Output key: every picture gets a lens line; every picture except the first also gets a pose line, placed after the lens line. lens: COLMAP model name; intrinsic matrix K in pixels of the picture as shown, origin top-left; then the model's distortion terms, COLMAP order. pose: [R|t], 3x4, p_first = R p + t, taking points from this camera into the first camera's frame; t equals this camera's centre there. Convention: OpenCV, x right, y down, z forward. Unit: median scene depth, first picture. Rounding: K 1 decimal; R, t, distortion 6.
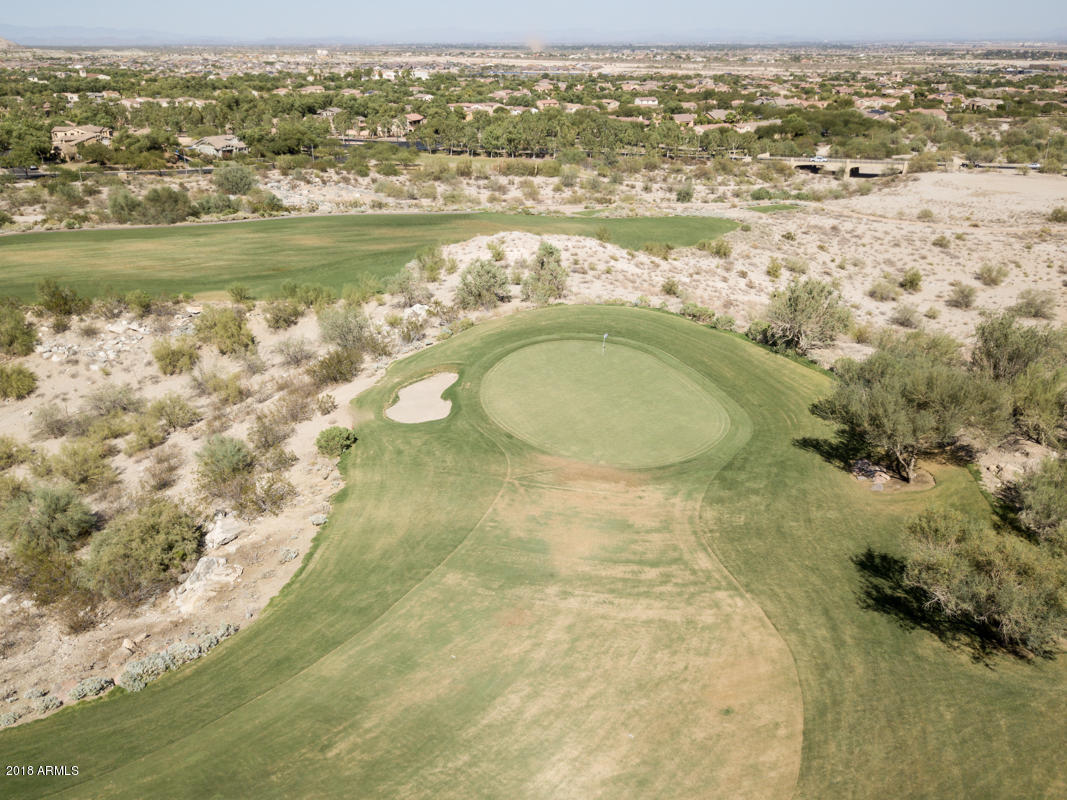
lens RADIAL K [[907.6, 0, 519.1], [0, 907.6, 398.4], [0, 0, 1]] dist [-0.003125, 0.003145]
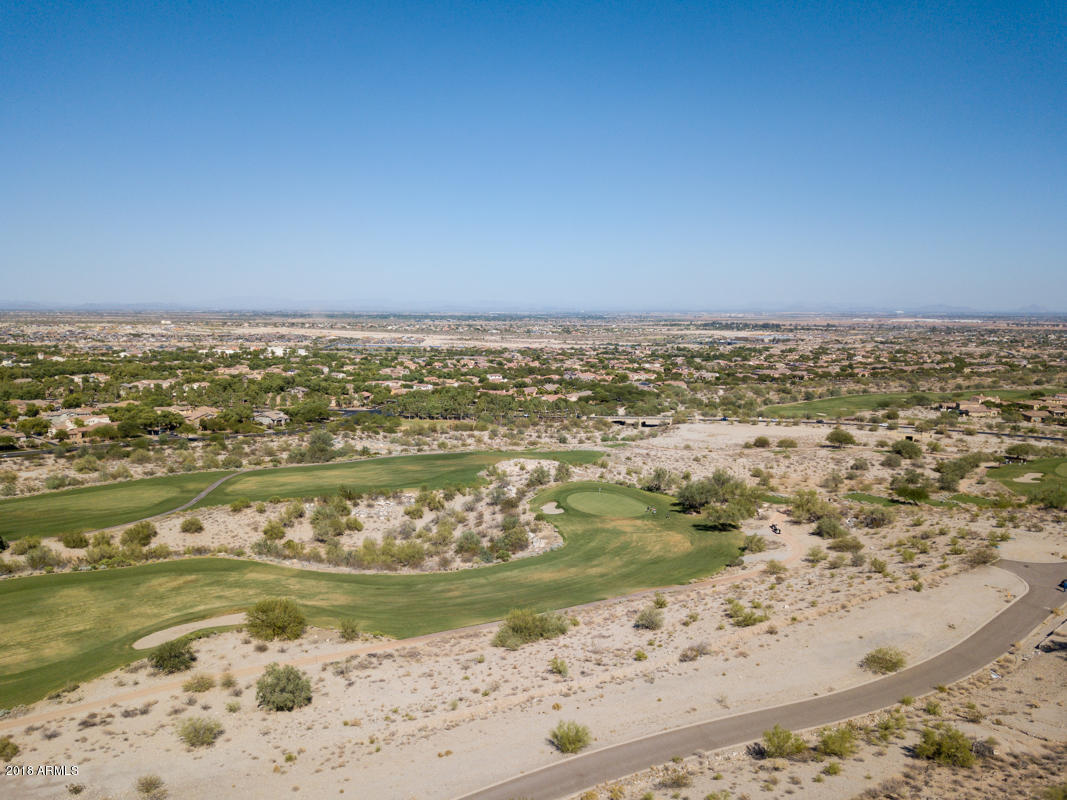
lens RADIAL K [[824.6, 0, 513.6], [0, 824.6, 398.7], [0, 0, 1]] dist [0.080035, -0.003014]
pose [[0.975148, -0.015851, 0.220988, -0.309449], [0.073644, 0.963913, -0.255827, 0.127506], [-0.208958, 0.265744, 0.941125, -0.631966]]
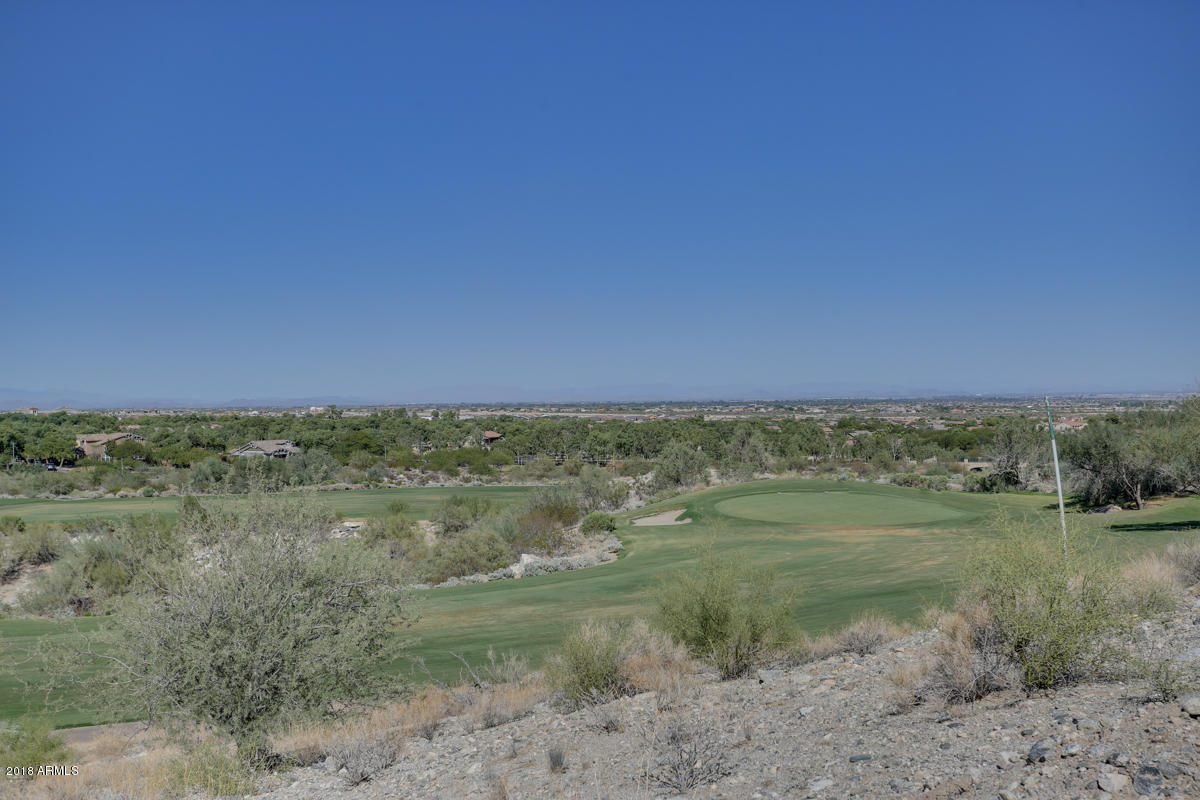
lens RADIAL K [[1300.8, 0, 600.0], [0, 1300.8, 400.0], [0, 0, 1]] dist [0.015488, 0.007059]
pose [[0.999703, -0.011083, 0.021693, -0.074004], [0.018264, 0.930265, -0.366434, 0.148857], [-0.016119, 0.366721, 0.930191, -0.148678]]
